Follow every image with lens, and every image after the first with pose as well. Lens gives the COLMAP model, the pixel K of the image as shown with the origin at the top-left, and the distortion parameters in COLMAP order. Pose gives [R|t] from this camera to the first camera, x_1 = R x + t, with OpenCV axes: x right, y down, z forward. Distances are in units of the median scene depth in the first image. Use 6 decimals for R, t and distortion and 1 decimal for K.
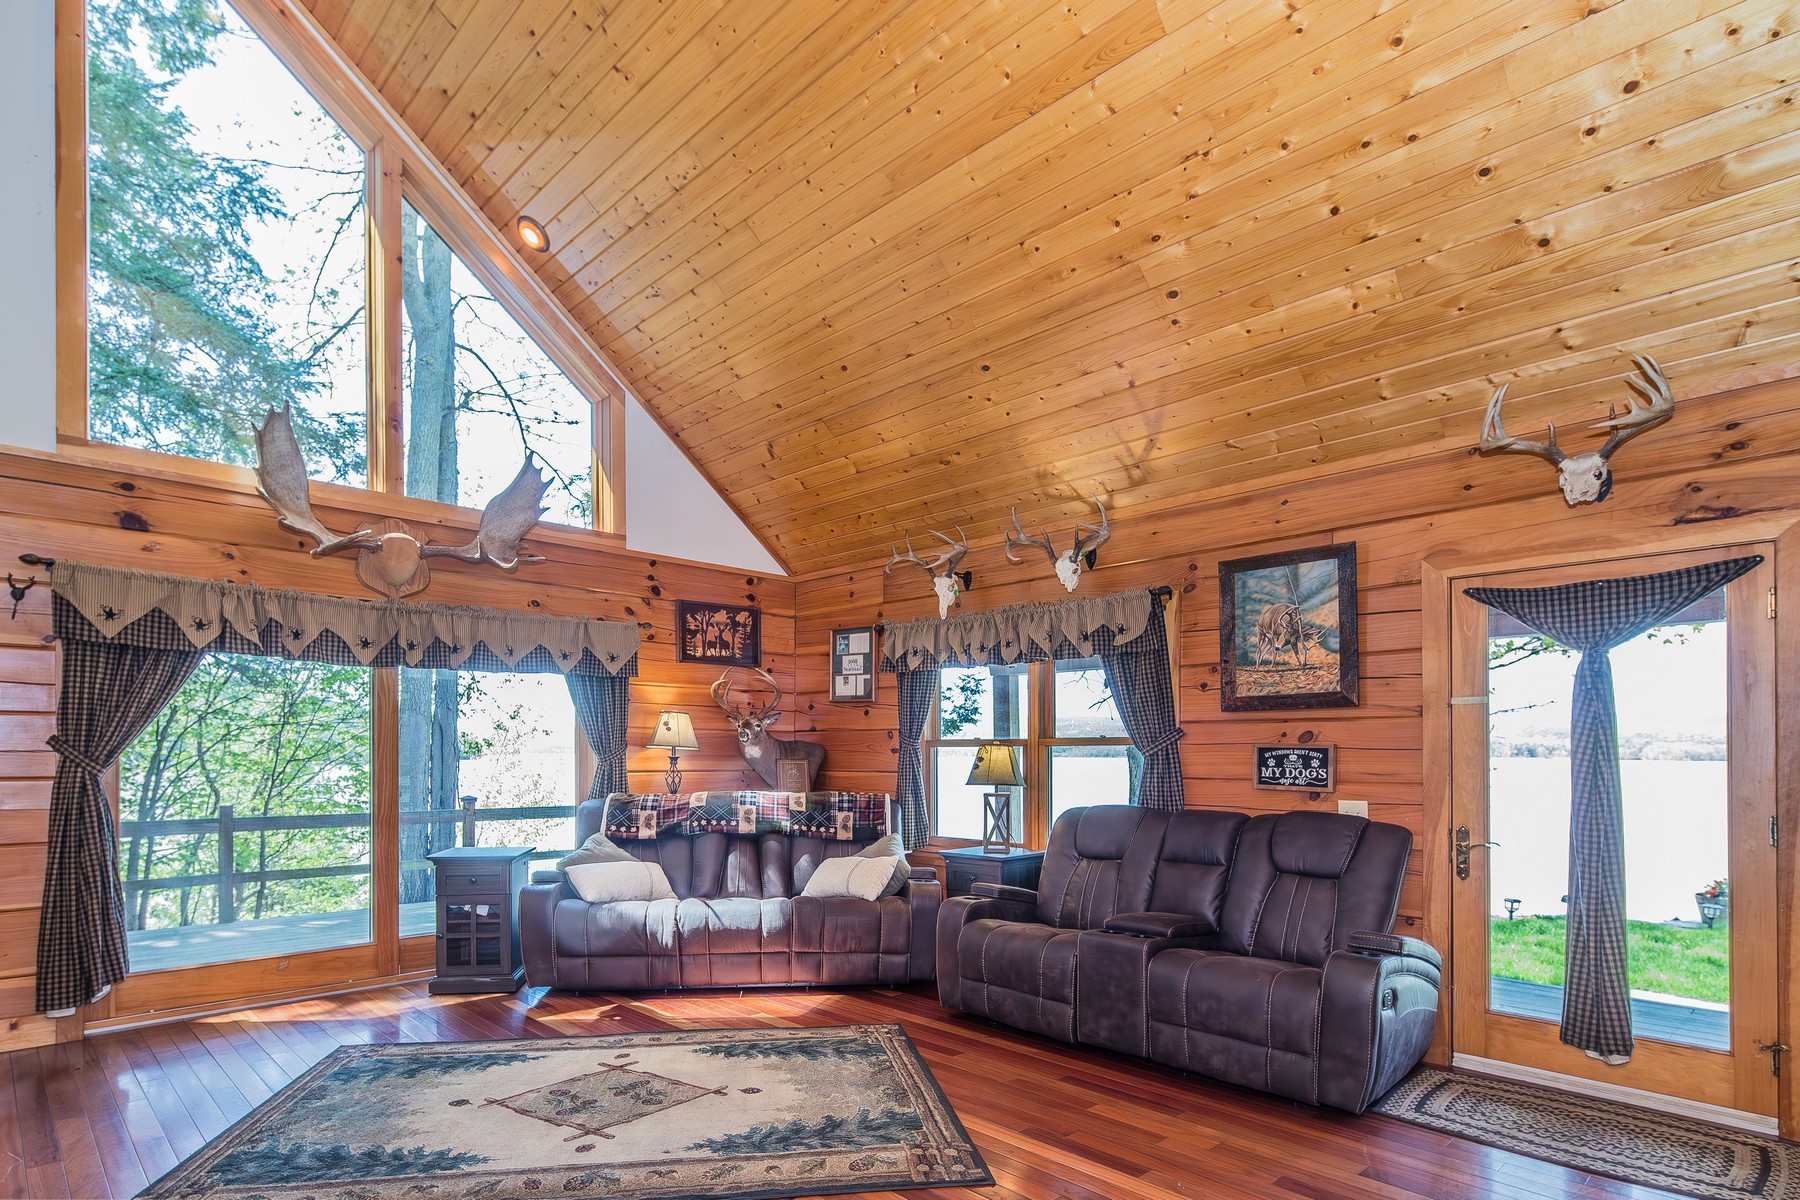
lens RADIAL K [[916.0, 0, 855.4], [0, 916.0, 745.3], [0, 0, 1]] dist [0.001703, 0.000968]
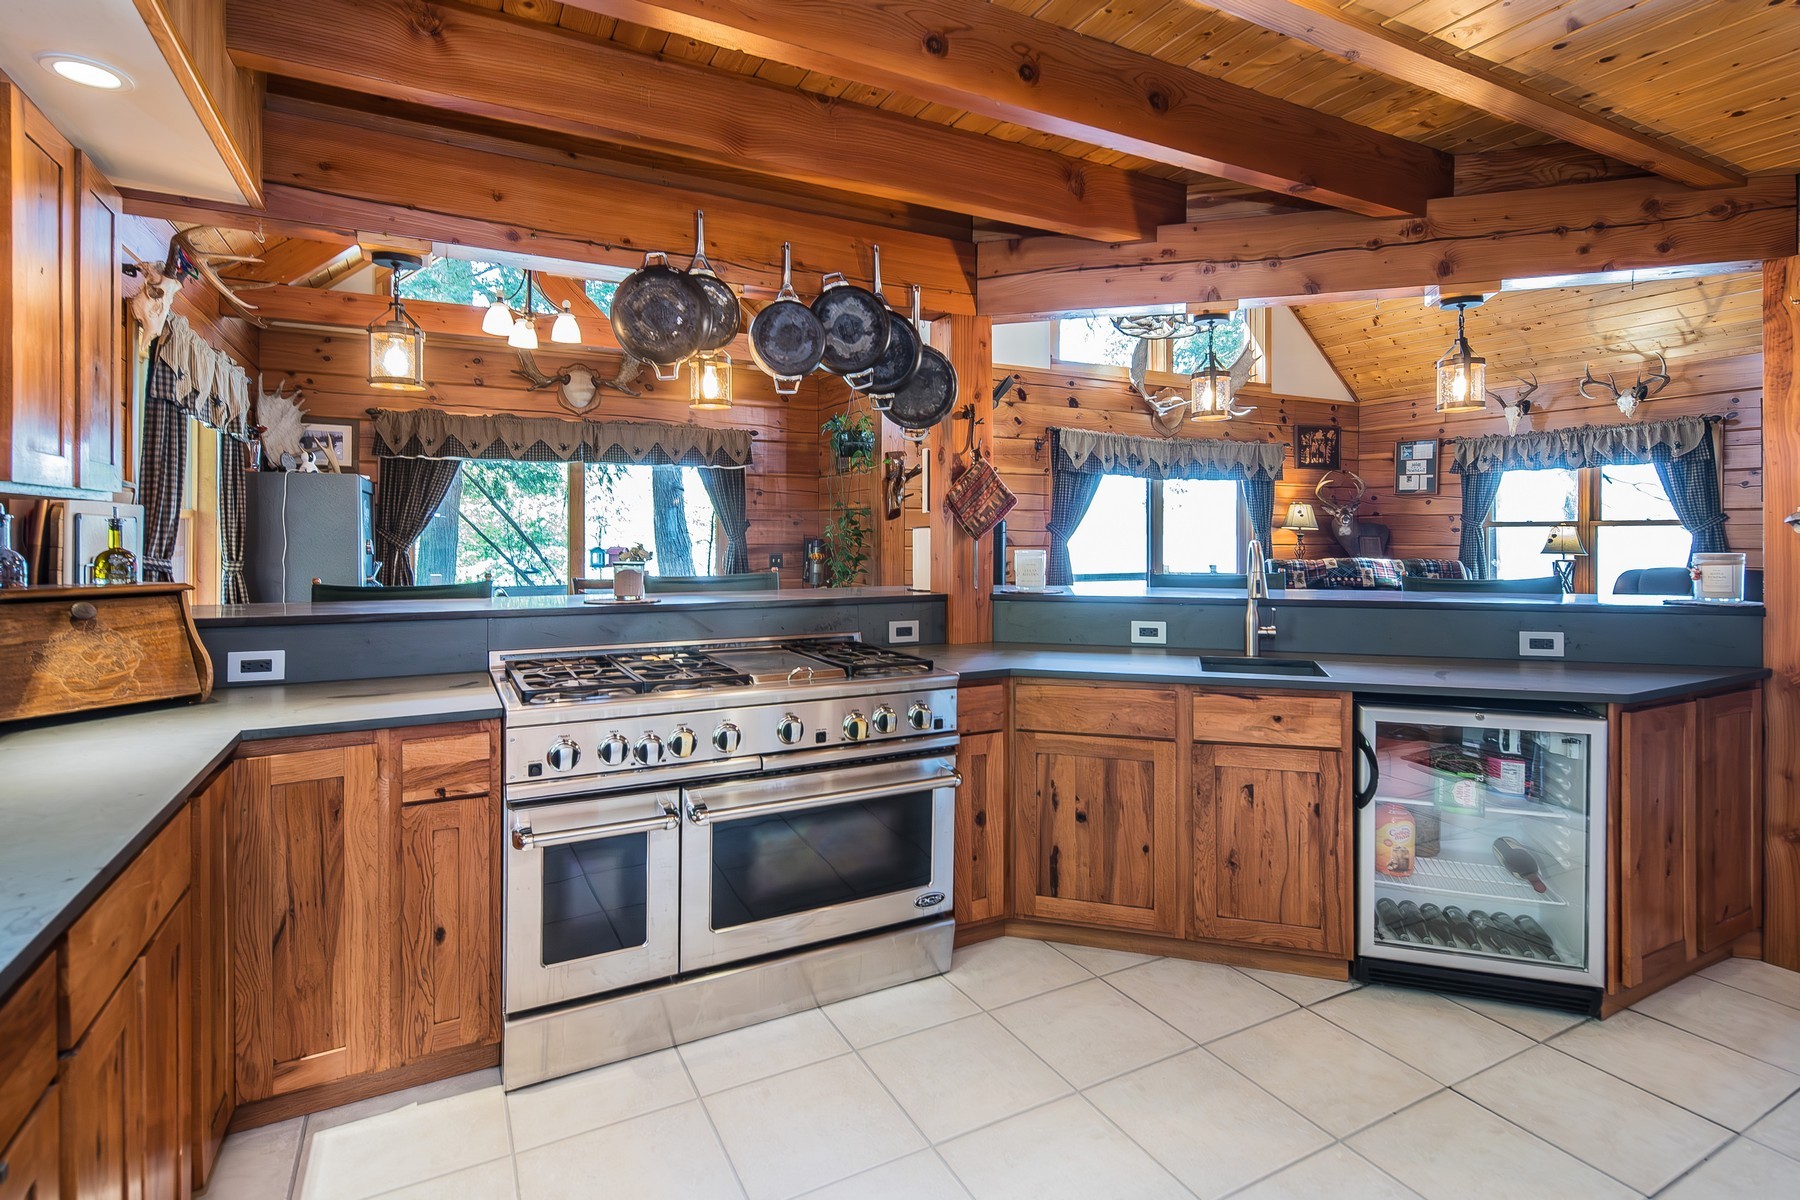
lens RADIAL K [[916.0, 0, 968.5], [0, 916.0, 541.3], [0, 0, 1]] dist [0.001703, 0.000968]
pose [[0.975687, 0.002152, -0.219159, -0.397337], [0.001482, 0.999864, 0.016419, -0.001109], [0.219165, -0.016345, 0.975551, -0.541646]]
